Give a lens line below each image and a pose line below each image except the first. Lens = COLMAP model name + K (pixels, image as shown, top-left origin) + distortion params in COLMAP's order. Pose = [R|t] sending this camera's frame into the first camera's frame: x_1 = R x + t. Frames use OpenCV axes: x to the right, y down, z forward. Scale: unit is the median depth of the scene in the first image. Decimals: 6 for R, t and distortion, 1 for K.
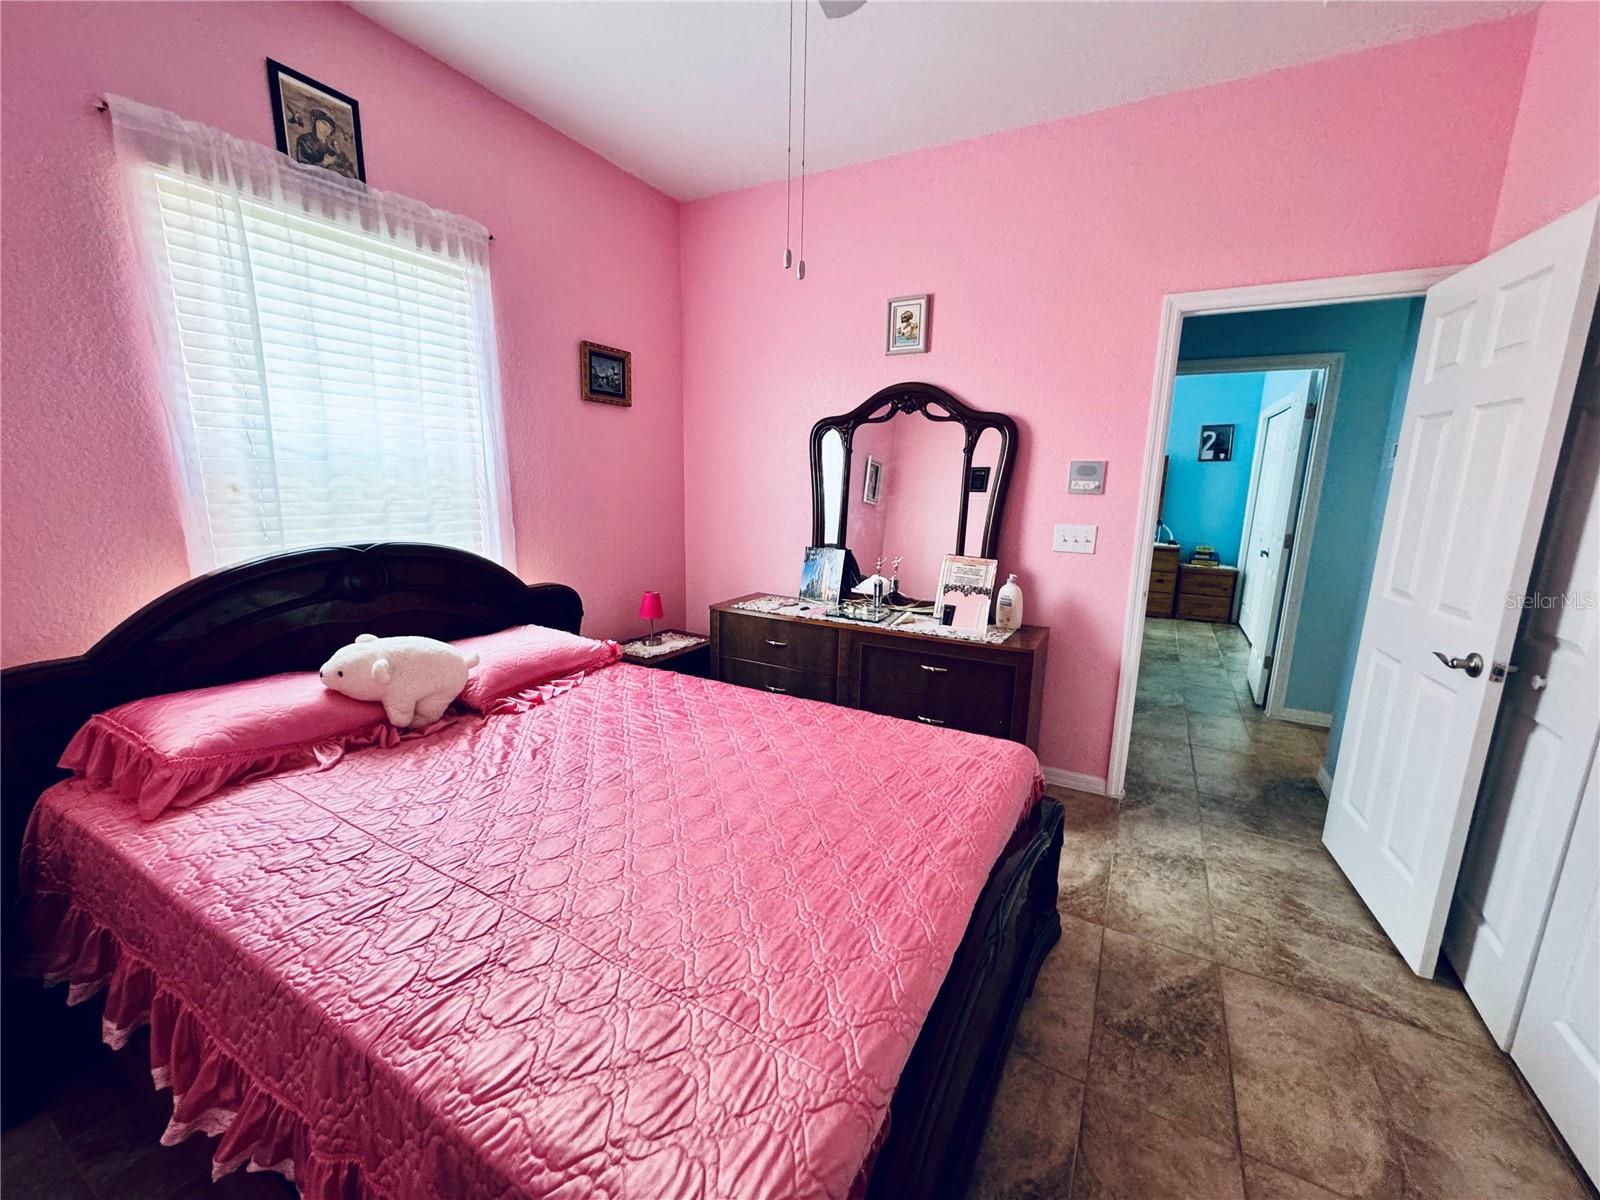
lens RADIAL K [[632.9, 0, 794.4], [0, 632.9, 599.6], [0, 0, 1]] dist [-0.000795, 0.000040]
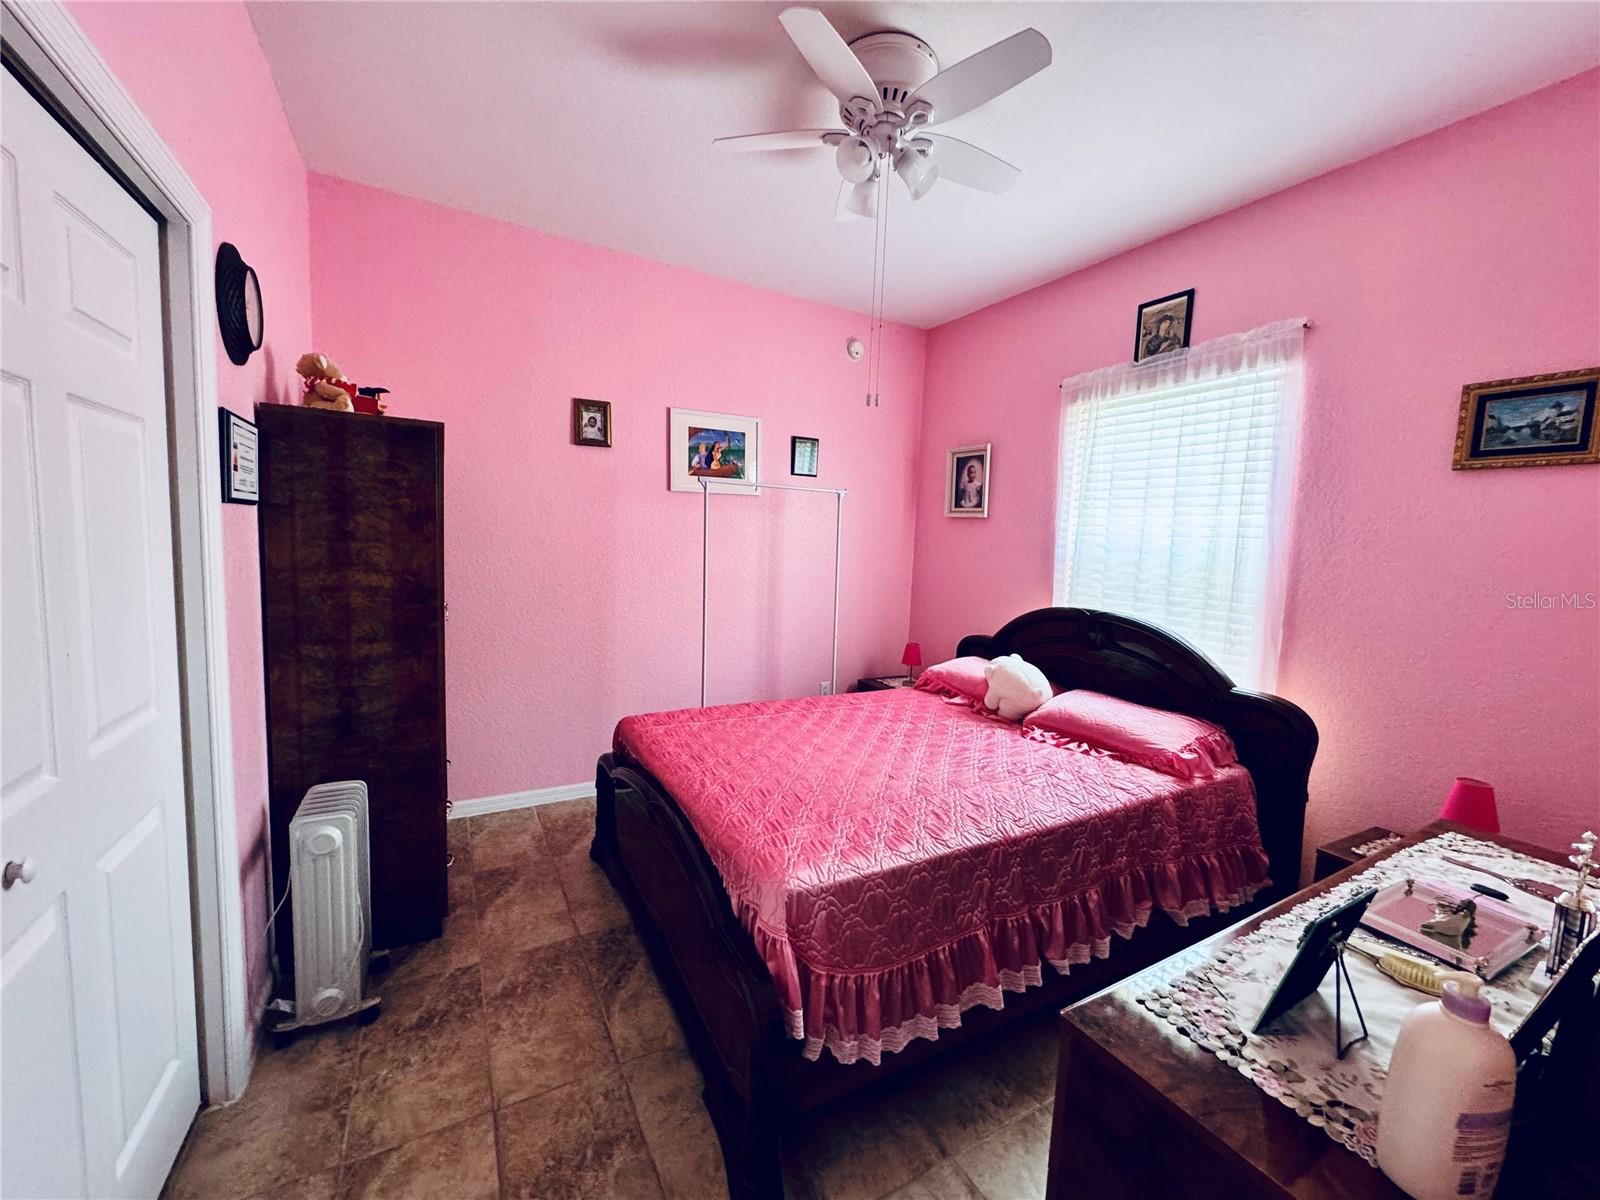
lens RADIAL K [[632.9, 0, 799.9], [0, 632.9, 595.6], [0, 0, 1]] dist [-0.000795, 0.000040]
pose [[-0.513904, 0.033821, -0.857181, 0.914004], [-0.216418, 0.961791, 0.167697, -0.222687], [0.830100, 0.271689, -0.486949, 1.173679]]
